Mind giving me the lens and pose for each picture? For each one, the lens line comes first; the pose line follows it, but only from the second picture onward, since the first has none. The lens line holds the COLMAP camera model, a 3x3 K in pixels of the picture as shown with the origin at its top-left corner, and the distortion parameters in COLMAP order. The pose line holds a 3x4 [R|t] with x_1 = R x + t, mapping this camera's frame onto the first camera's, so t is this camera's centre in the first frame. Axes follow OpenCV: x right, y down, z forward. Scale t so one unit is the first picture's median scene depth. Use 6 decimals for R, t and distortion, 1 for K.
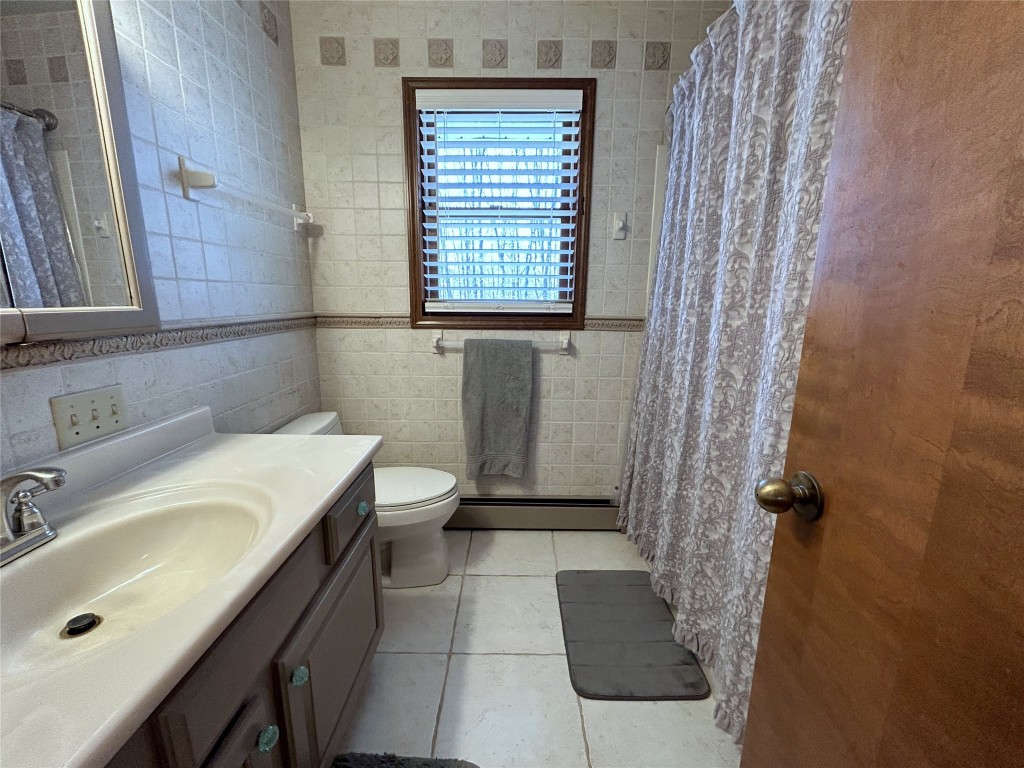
lens RADIAL K [[419.2, 0, 511.4], [0, 419.2, 385.8], [0, 0, 1]] dist [0.000239, -0.000027]
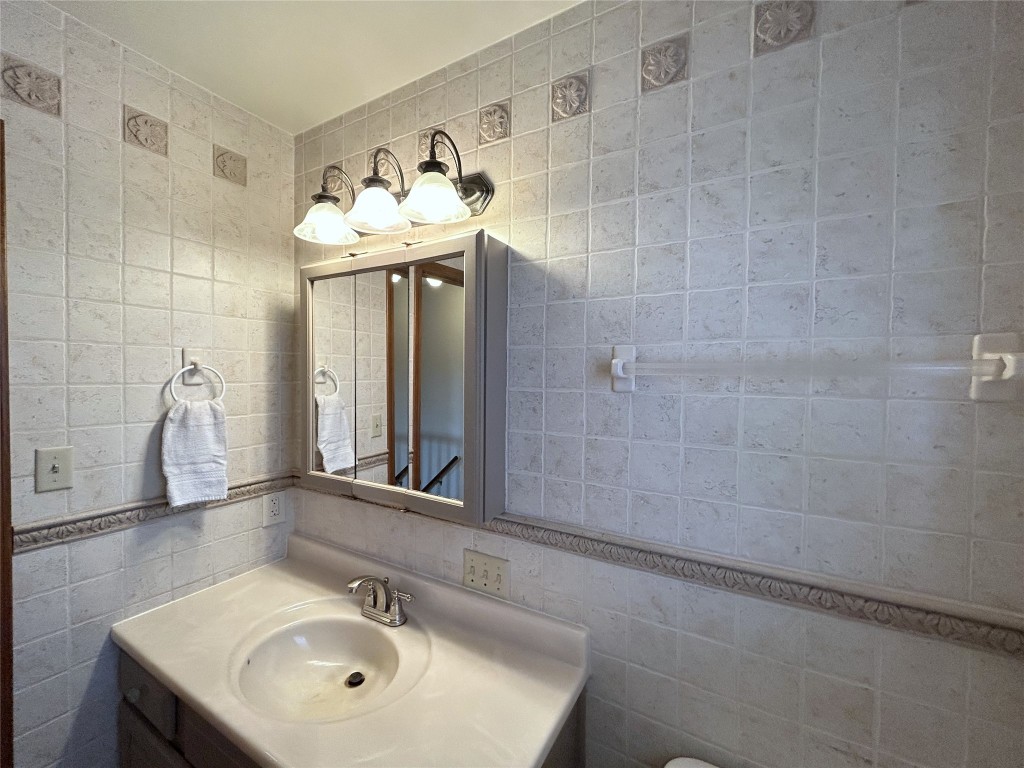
lens RADIAL K [[419.2, 0, 511.1], [0, 419.2, 385.0], [0, 0, 1]] dist [0.000239, -0.000027]
pose [[-0.502593, 0.004406, -0.864512, 0.048442], [-0.189874, 0.975008, 0.115355, -0.448259], [0.843414, 0.222125, -0.489196, 1.067074]]
